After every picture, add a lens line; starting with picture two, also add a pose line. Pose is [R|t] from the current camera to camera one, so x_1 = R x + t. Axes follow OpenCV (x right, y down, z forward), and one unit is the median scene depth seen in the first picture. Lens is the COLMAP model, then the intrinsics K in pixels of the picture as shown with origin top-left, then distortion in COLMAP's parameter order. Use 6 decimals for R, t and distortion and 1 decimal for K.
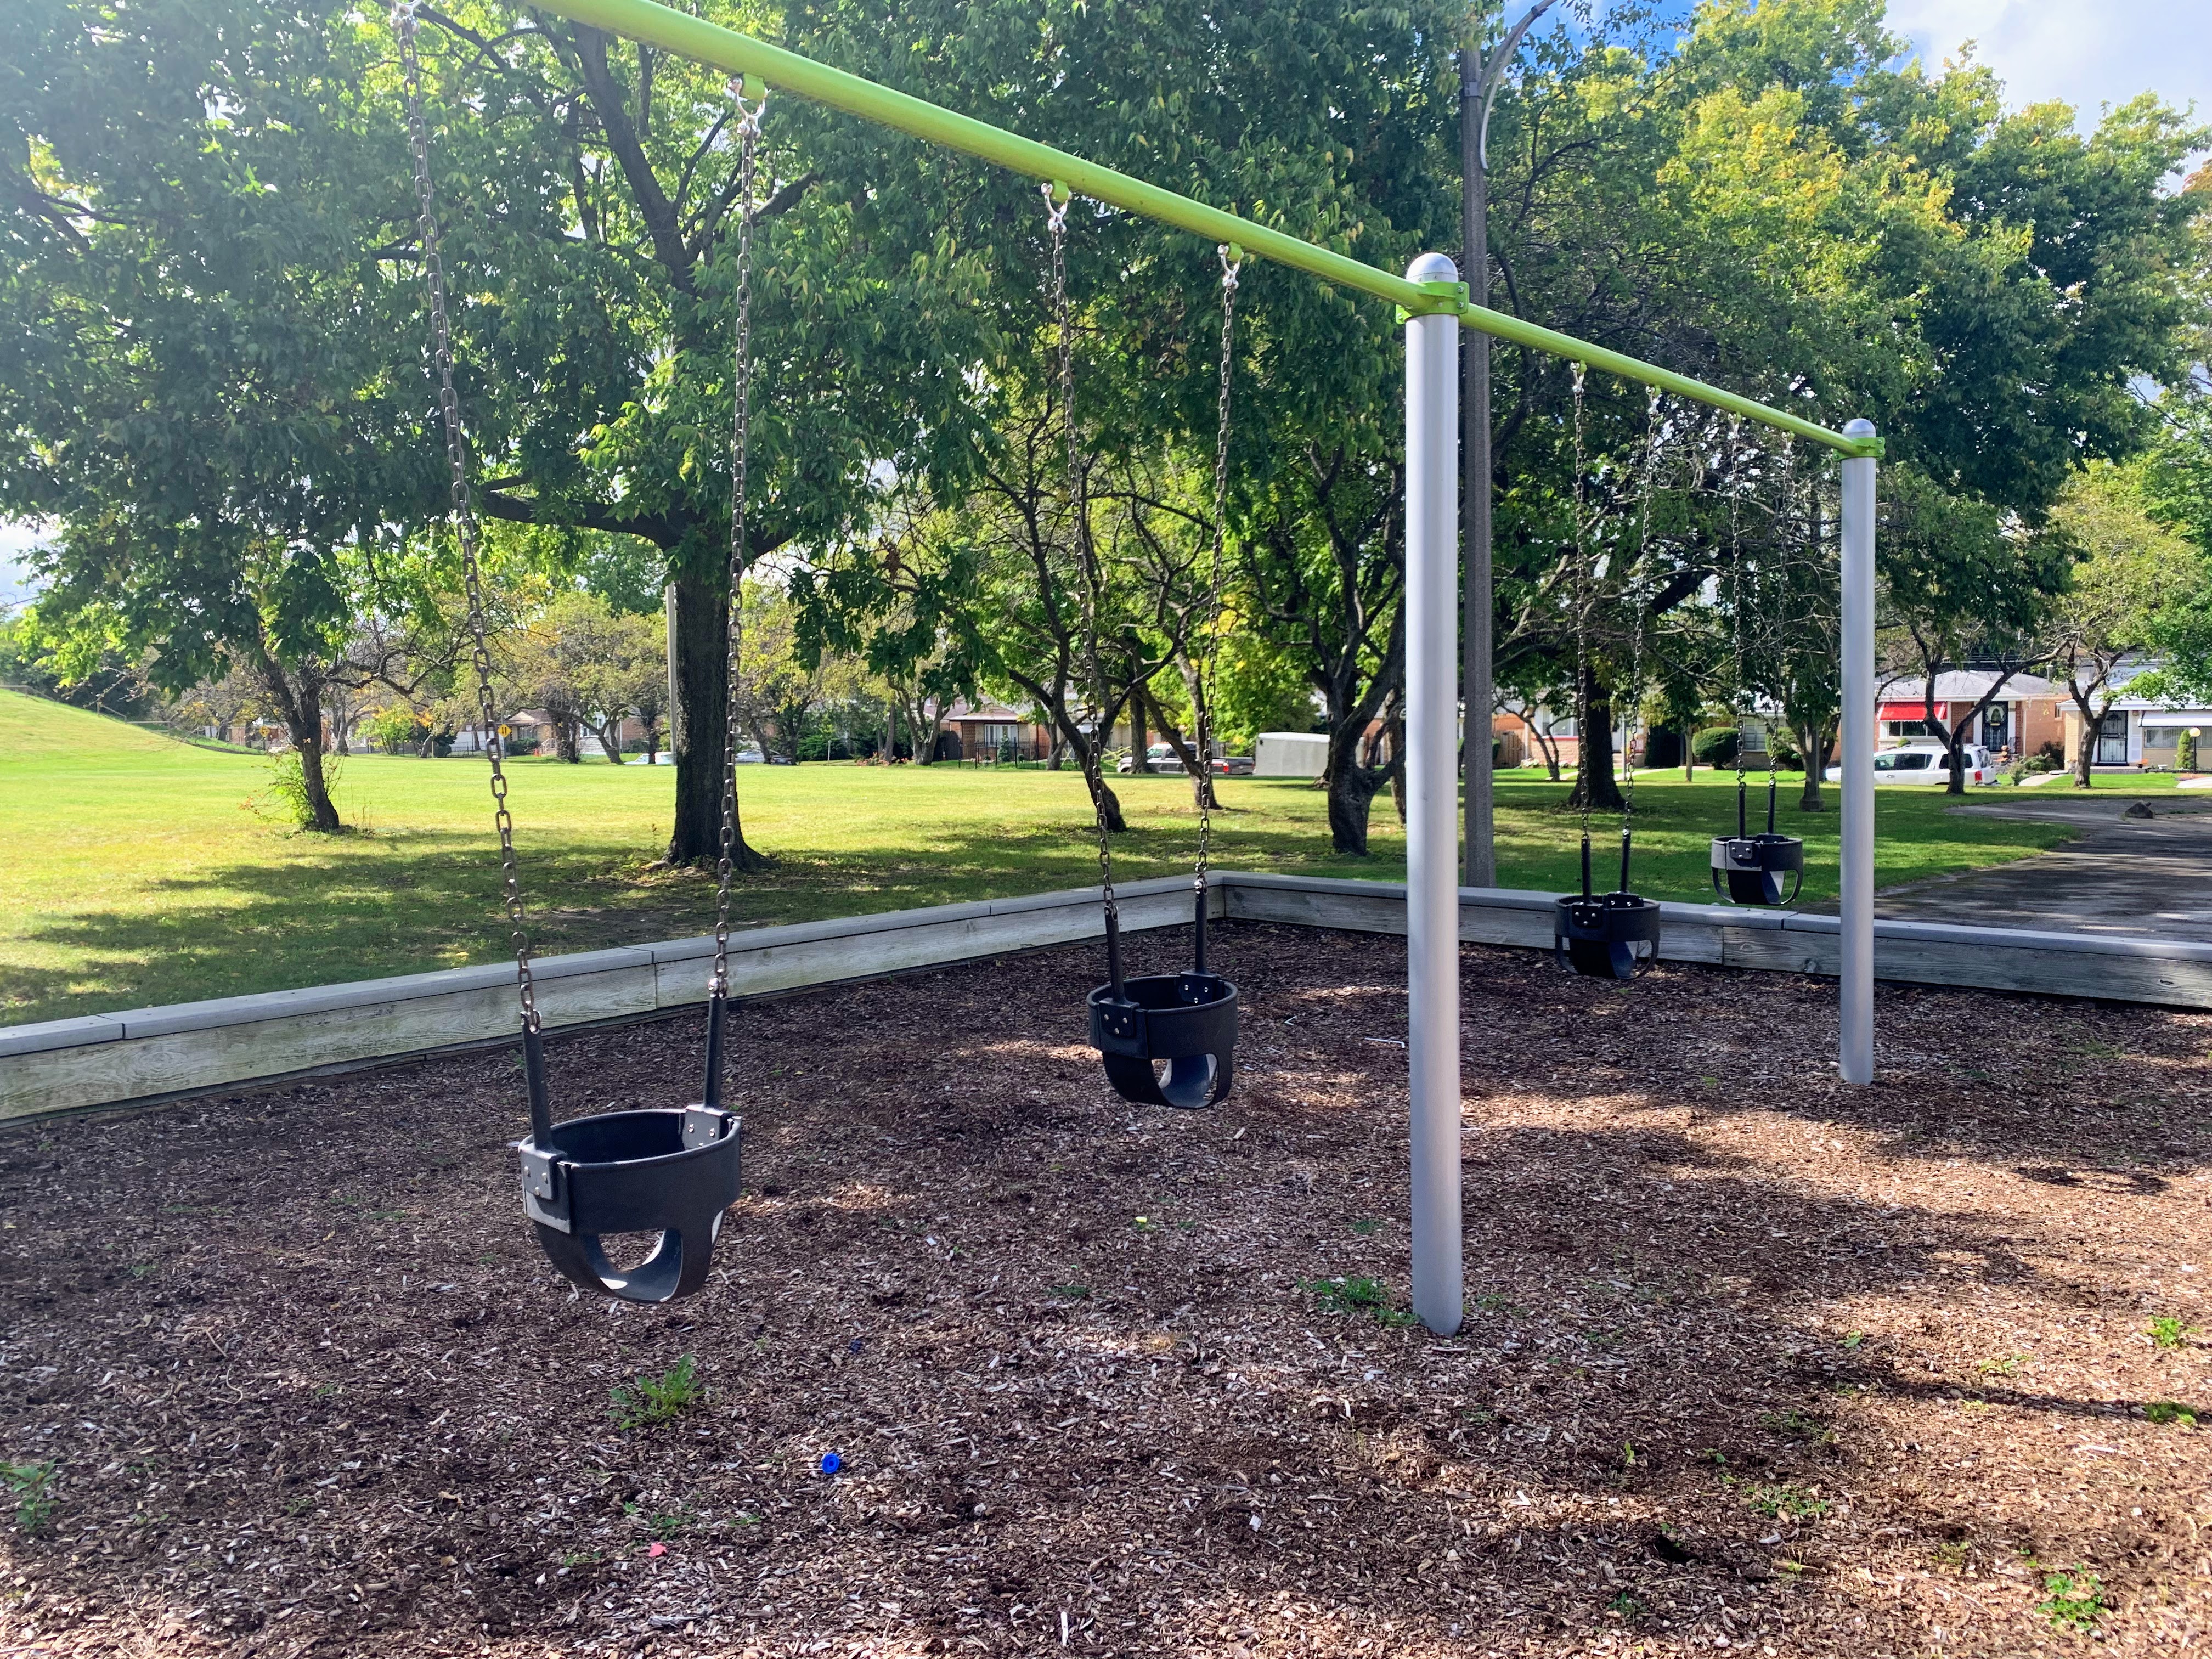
lens RADIAL K [[1674.1, 0, 1107.0], [0, 1674.1, 821.6], [0, 0, 1]] dist [-0.010112, -0.006351]
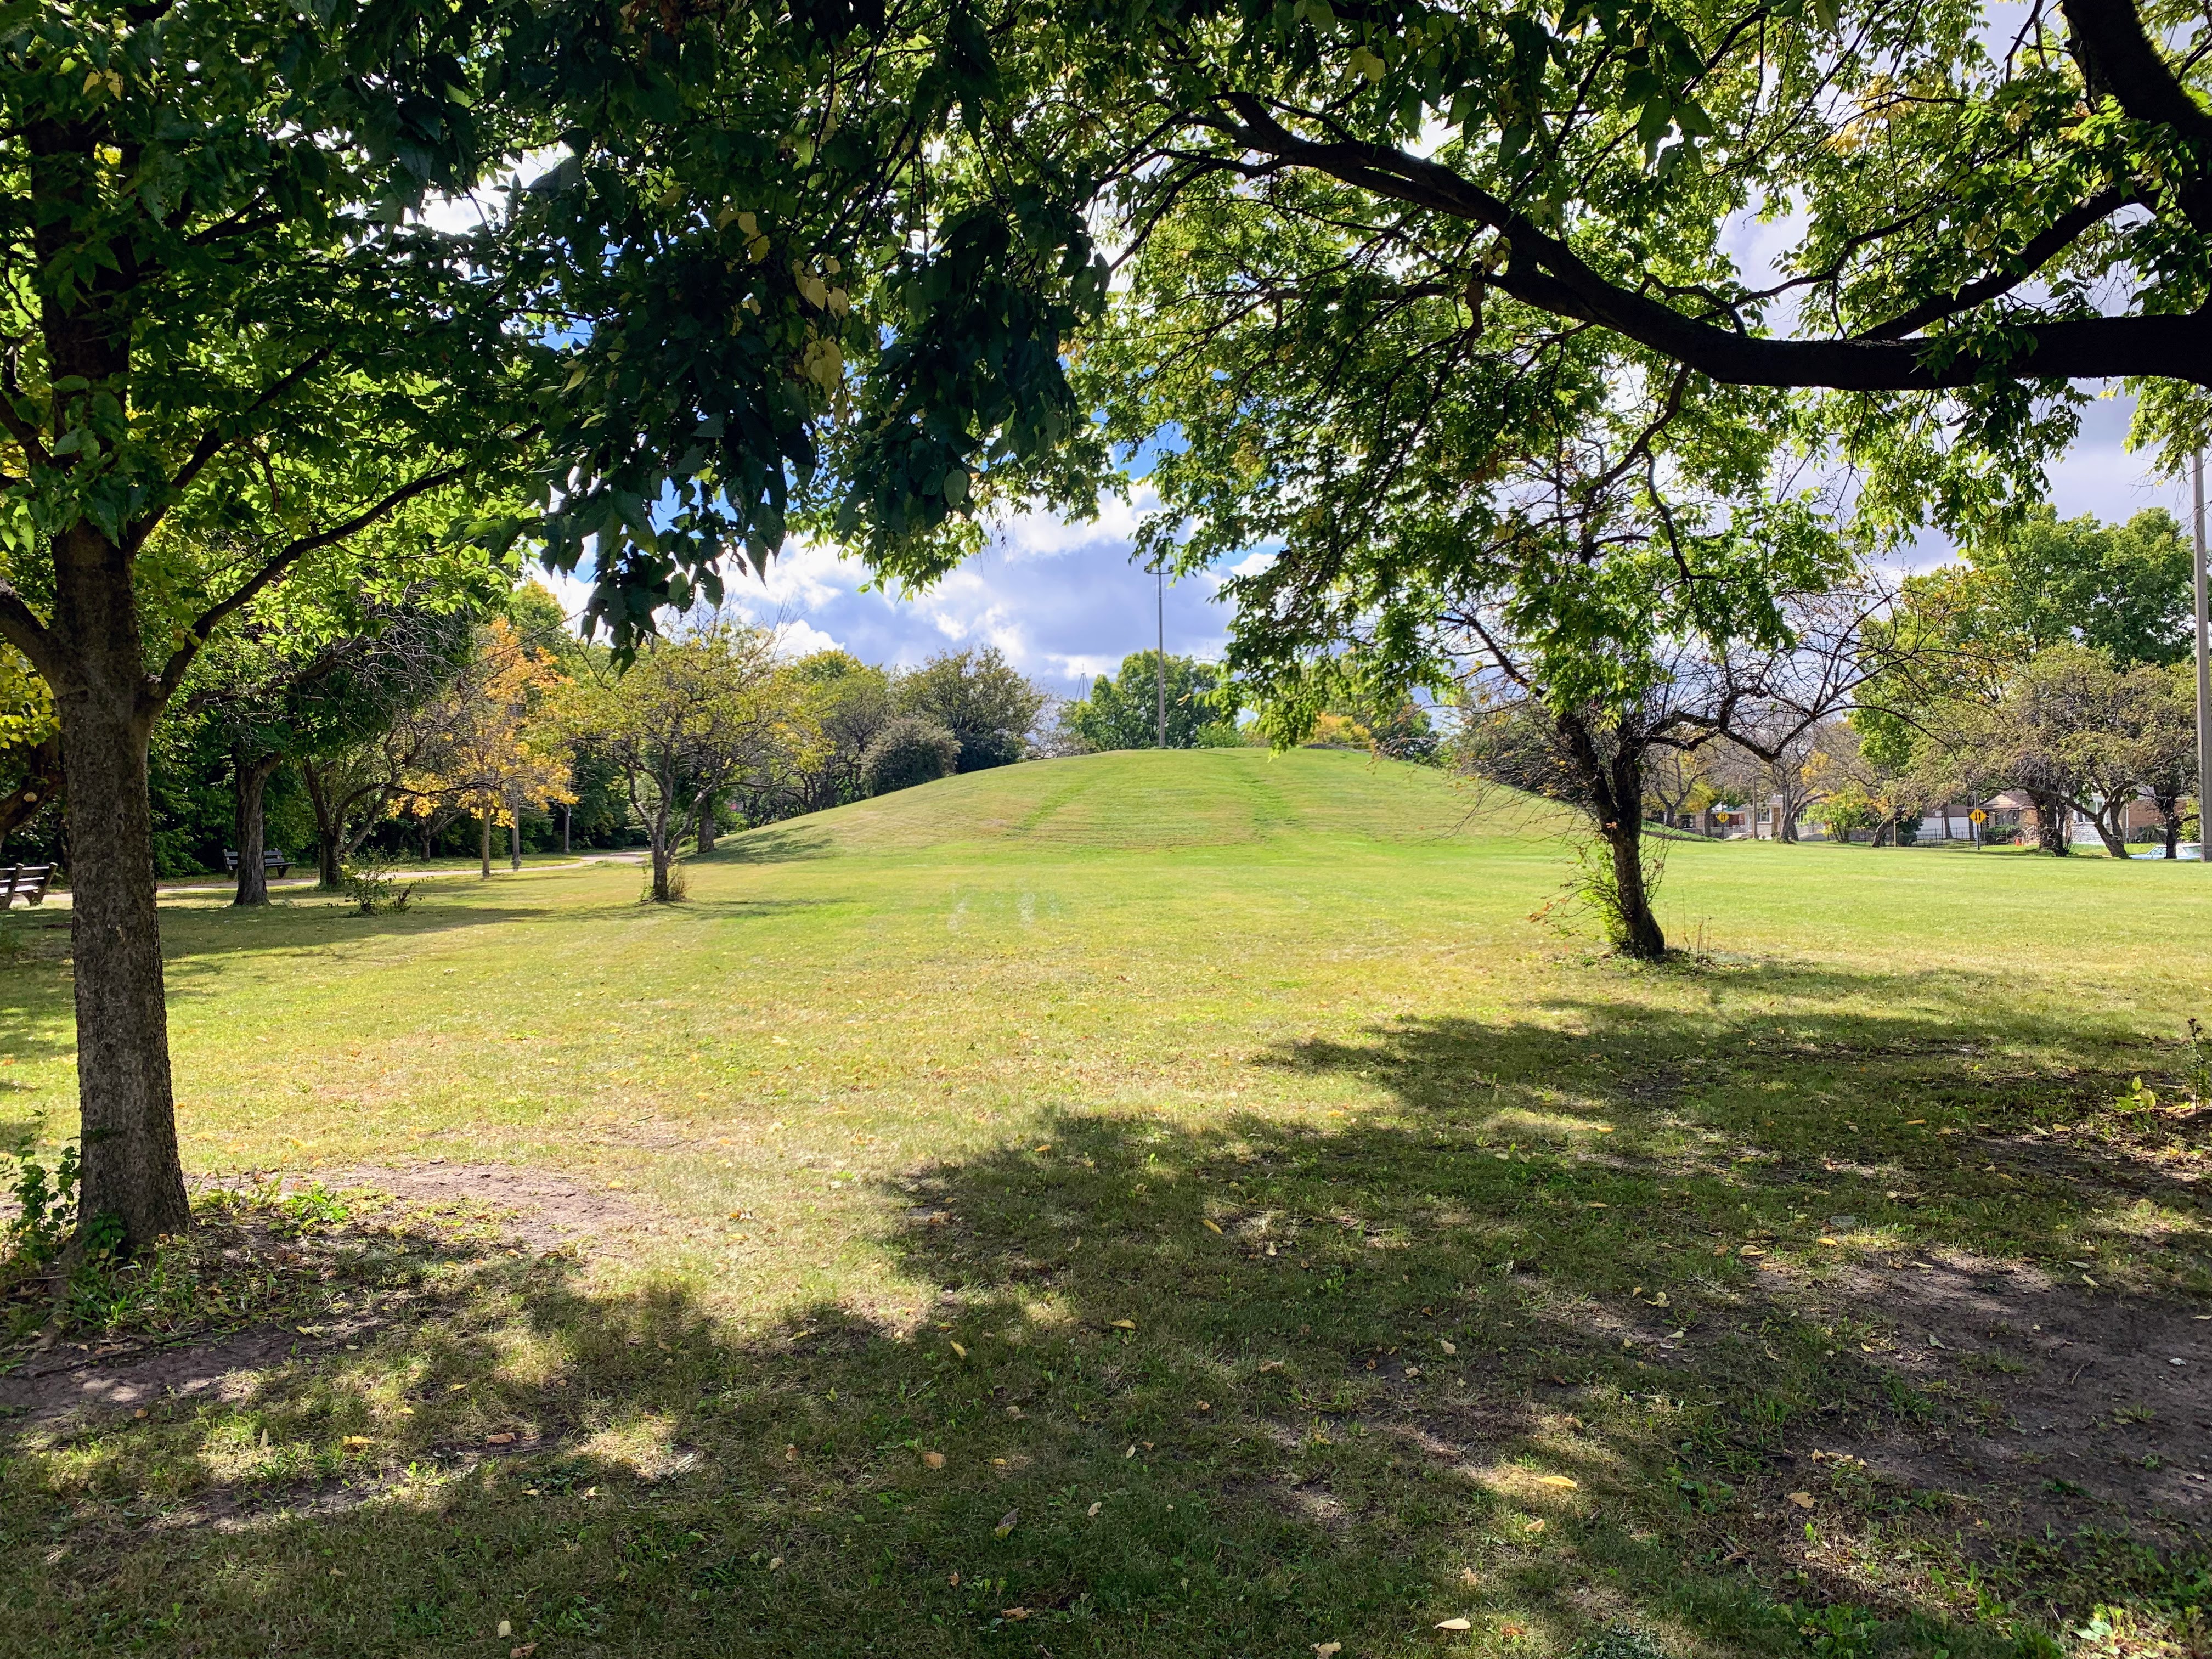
lens RADIAL K [[1674.1, 0, 1108.4], [0, 1674.1, 823.3], [0, 0, 1]] dist [-0.010112, -0.006351]
pose [[0.673435, 0.001021, -0.739245, -0.034272], [-0.038652, 0.998680, -0.033832, -0.005851], [0.738235, 0.051357, 0.672586, 0.121302]]
